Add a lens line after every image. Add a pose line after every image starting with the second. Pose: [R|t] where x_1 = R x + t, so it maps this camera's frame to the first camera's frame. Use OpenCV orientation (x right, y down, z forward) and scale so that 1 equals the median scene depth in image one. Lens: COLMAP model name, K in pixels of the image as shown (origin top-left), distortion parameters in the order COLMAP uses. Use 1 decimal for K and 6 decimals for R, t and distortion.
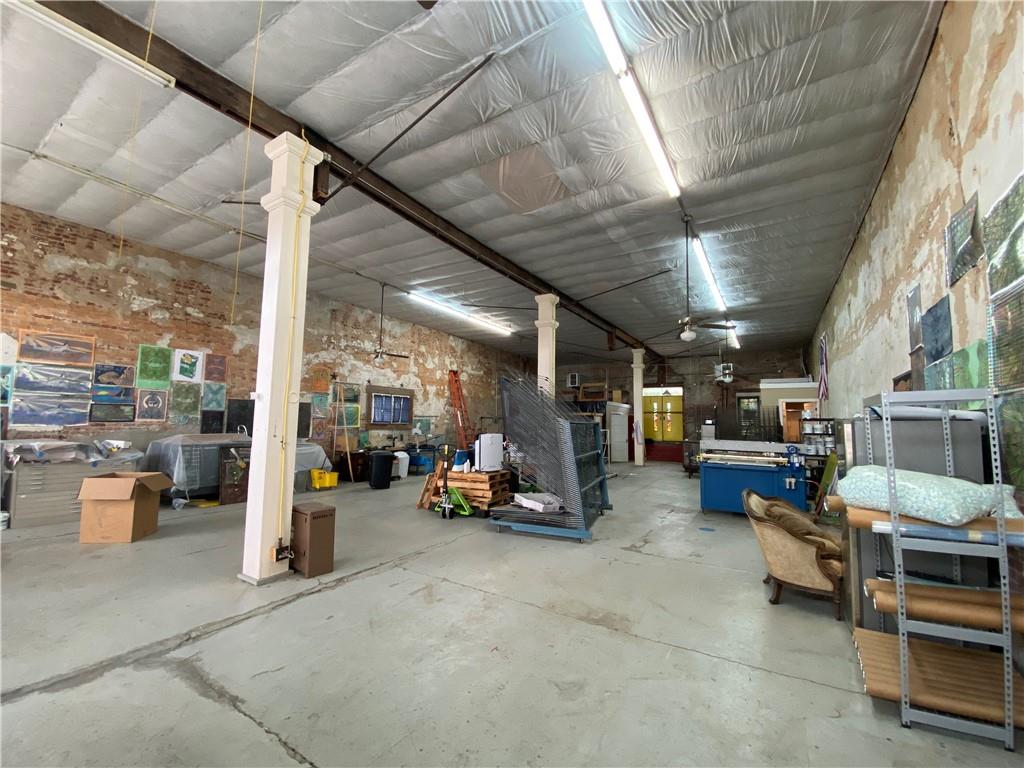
lens RADIAL K [[416.7, 0, 504.6], [0, 416.7, 388.5], [0, 0, 1]] dist [-0.003605, -0.003842]
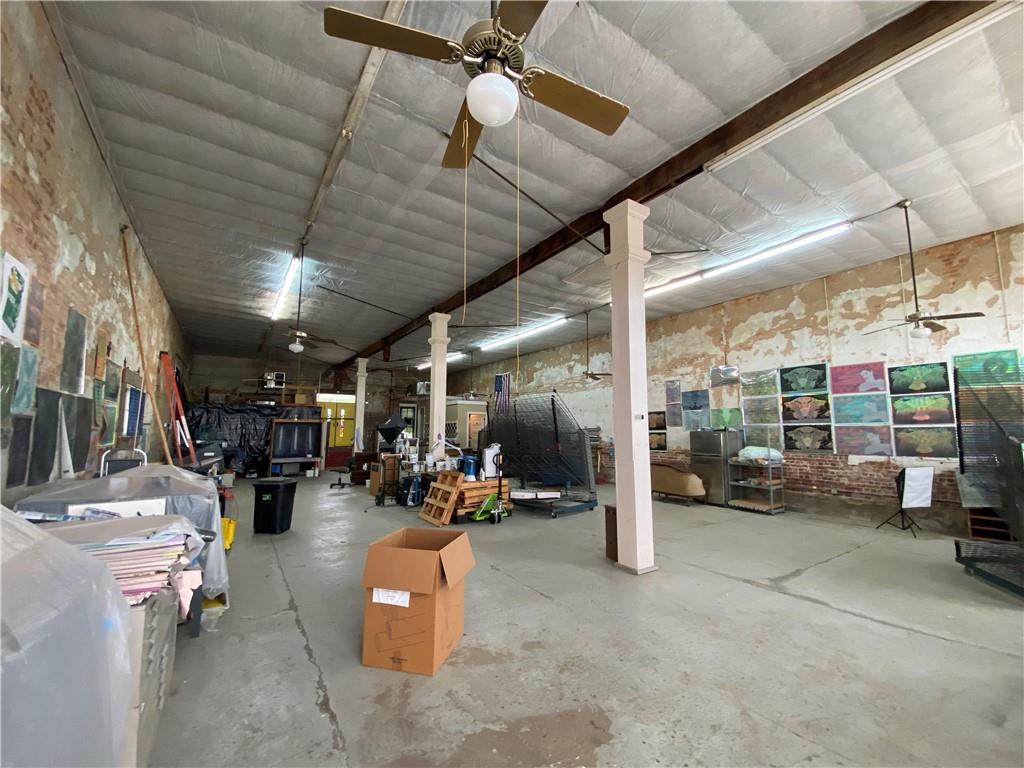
lens RADIAL K [[416.7, 0, 518.4], [0, 416.7, 381.9], [0, 0, 1]] dist [-0.003605, -0.003842]
pose [[0.402133, 0.093323, 0.910813, -0.657939], [-0.074566, 0.994825, -0.069009, 0.009318], [-0.912540, -0.040164, 0.407011, 0.300160]]
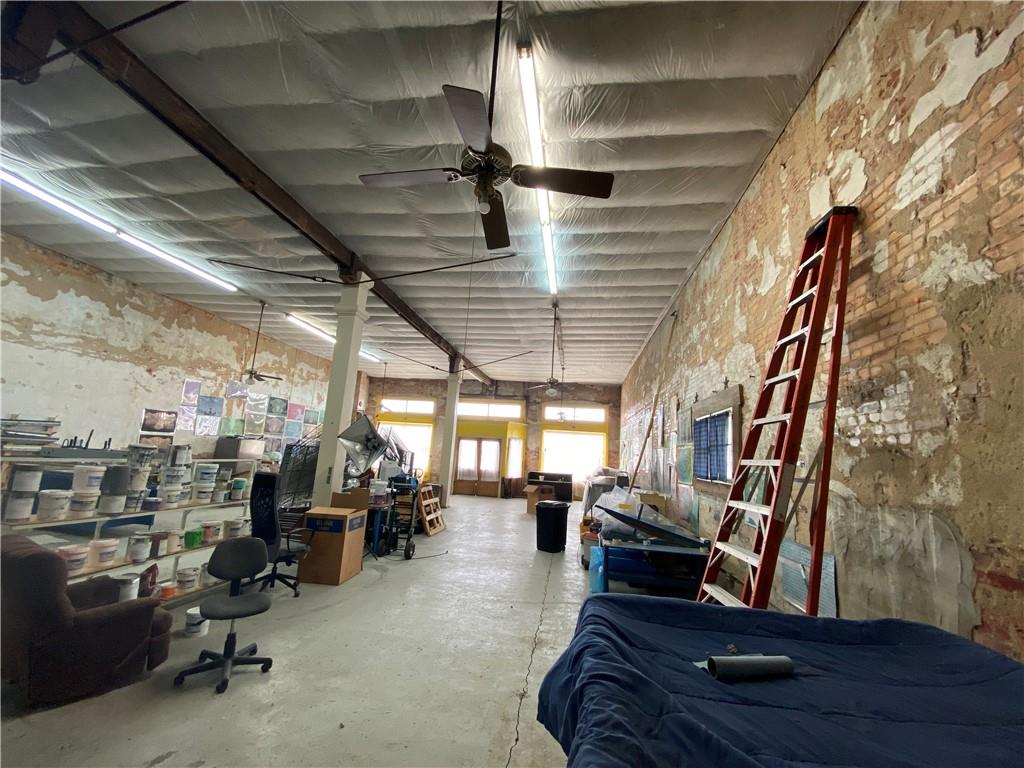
lens RADIAL K [[416.7, 0, 510.6], [0, 416.7, 384.2], [0, 0, 1]] dist [-0.003605, -0.003842]
pose [[-0.907046, -0.140725, -0.396816, 0.117989], [-0.043112, 0.968578, -0.244945, 0.111433], [0.418817, -0.205069, -0.884612, 1.458754]]
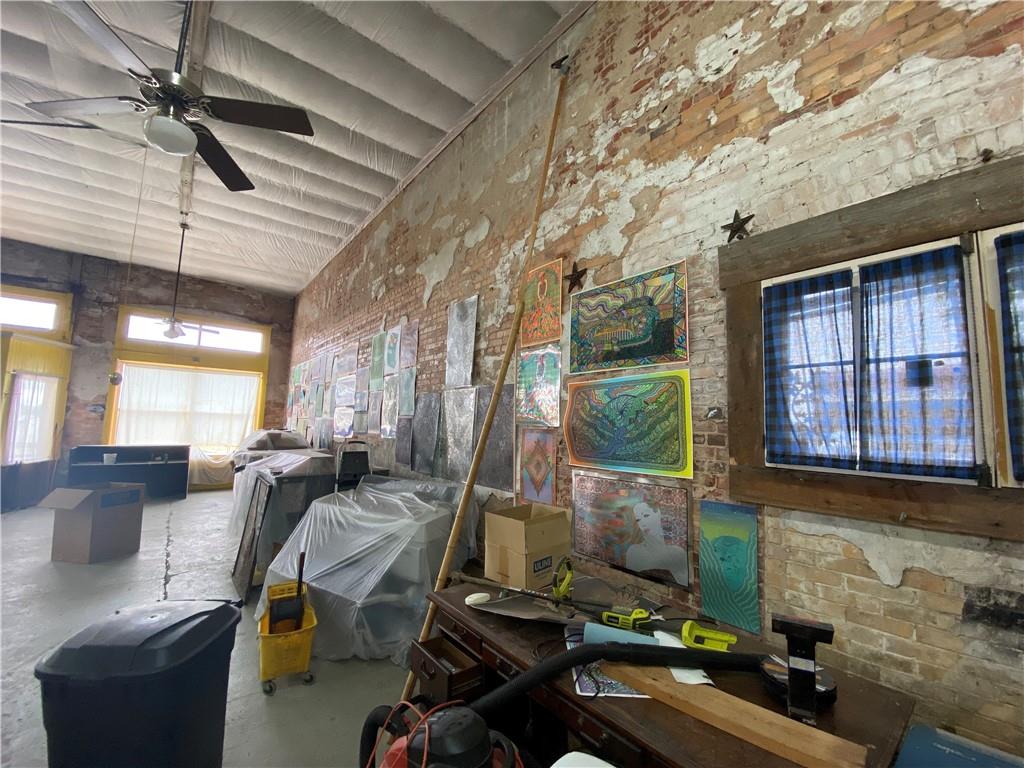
lens RADIAL K [[416.7, 0, 514.0], [0, 416.7, 386.7], [0, 0, 1]] dist [-0.003605, -0.003842]
pose [[-0.307164, -0.114914, -0.944693, -0.144819], [0.045624, 0.989763, -0.135231, 0.073741], [0.950562, -0.084639, -0.298777, 1.006207]]
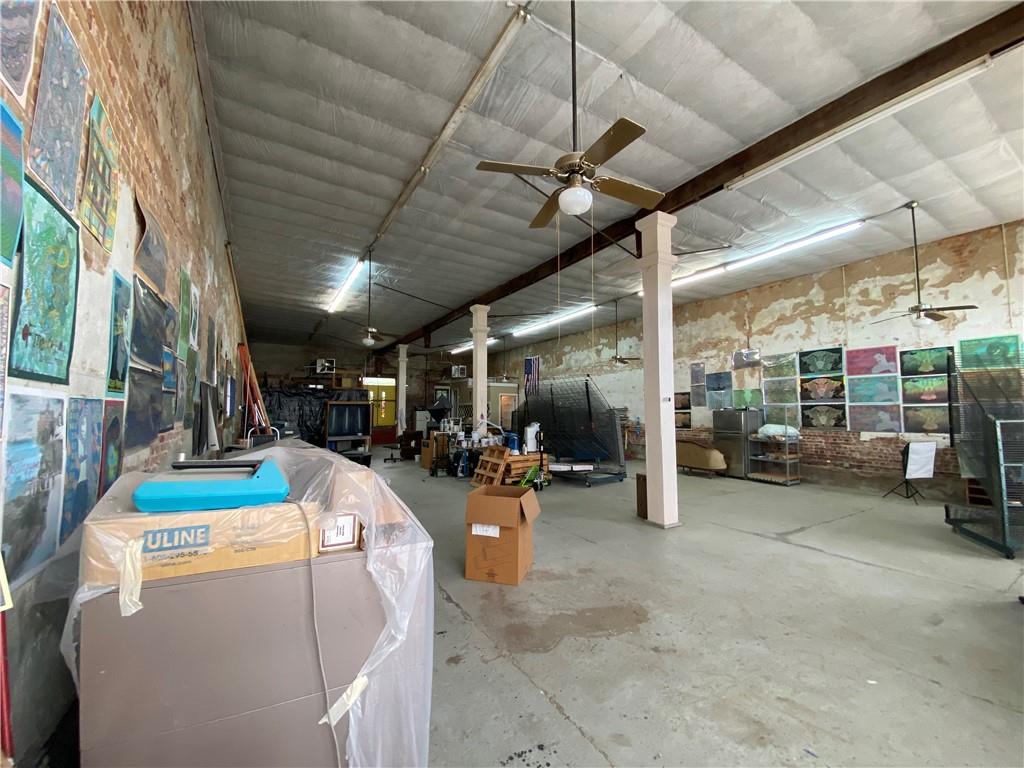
lens RADIAL K [[416.7, 0, 517.7], [0, 416.7, 383.2], [0, 0, 1]] dist [-0.003605, -0.003842]
pose [[0.451952, 0.043404, 0.890986, -0.751945], [-0.066875, 0.997653, -0.014677, 0.006664], [-0.889532, -0.052951, 0.453794, 0.291567]]
